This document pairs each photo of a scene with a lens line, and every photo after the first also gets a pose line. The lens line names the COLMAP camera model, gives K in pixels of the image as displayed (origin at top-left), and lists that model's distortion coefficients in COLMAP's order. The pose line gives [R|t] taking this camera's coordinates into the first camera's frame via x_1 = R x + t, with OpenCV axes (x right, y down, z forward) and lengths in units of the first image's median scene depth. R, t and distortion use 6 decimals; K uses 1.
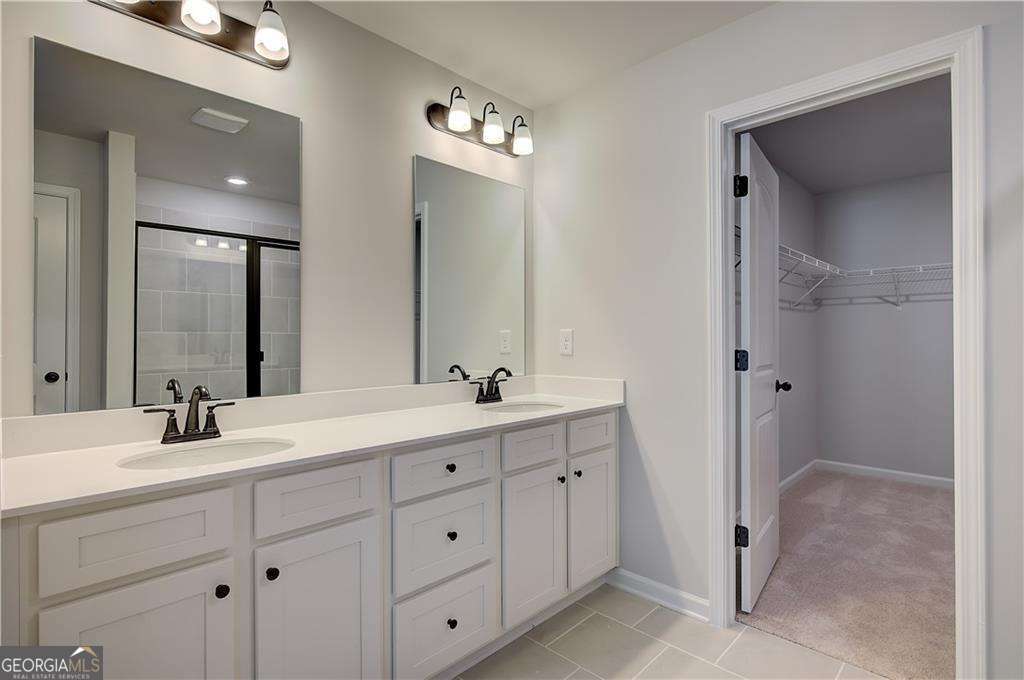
lens RADIAL K [[491.6, 0, 519.4], [0, 491.6, 338.0], [0, 0, 1]] dist [-0.002696, -0.000200]
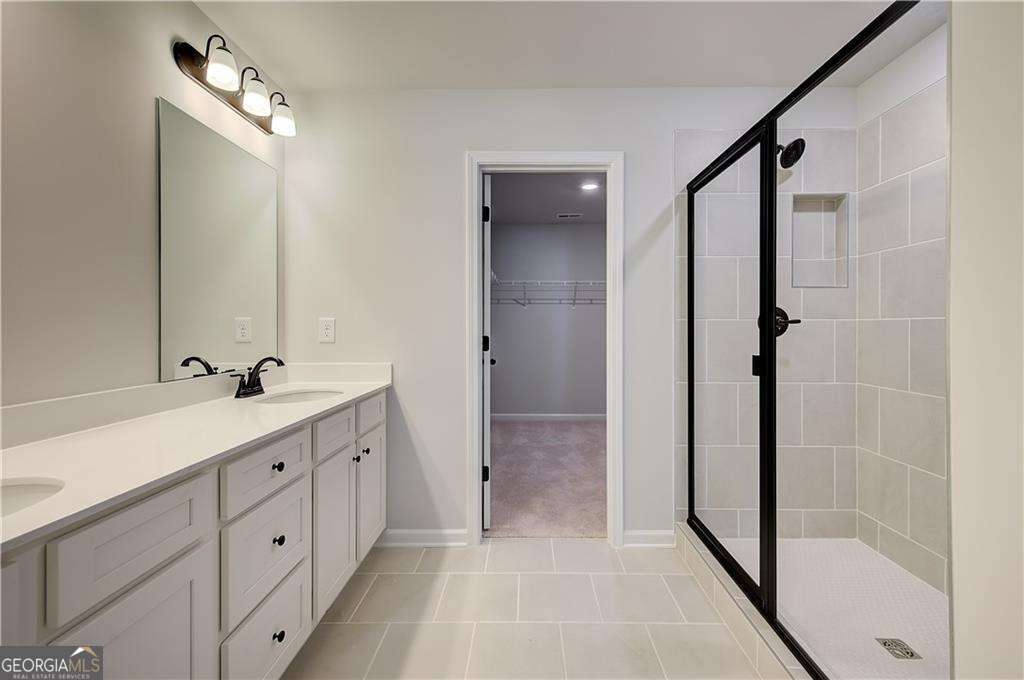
lens RADIAL K [[421.8, 0, 524.1], [0, 421.8, 328.8], [0, 0, 1]] dist [0.001398, -0.000115]
pose [[0.725343, 0.000255, 0.688387, -0.240641], [-0.003690, 0.999987, 0.003517, 0.001800], [-0.688377, -0.005091, 0.725335, 0.080019]]
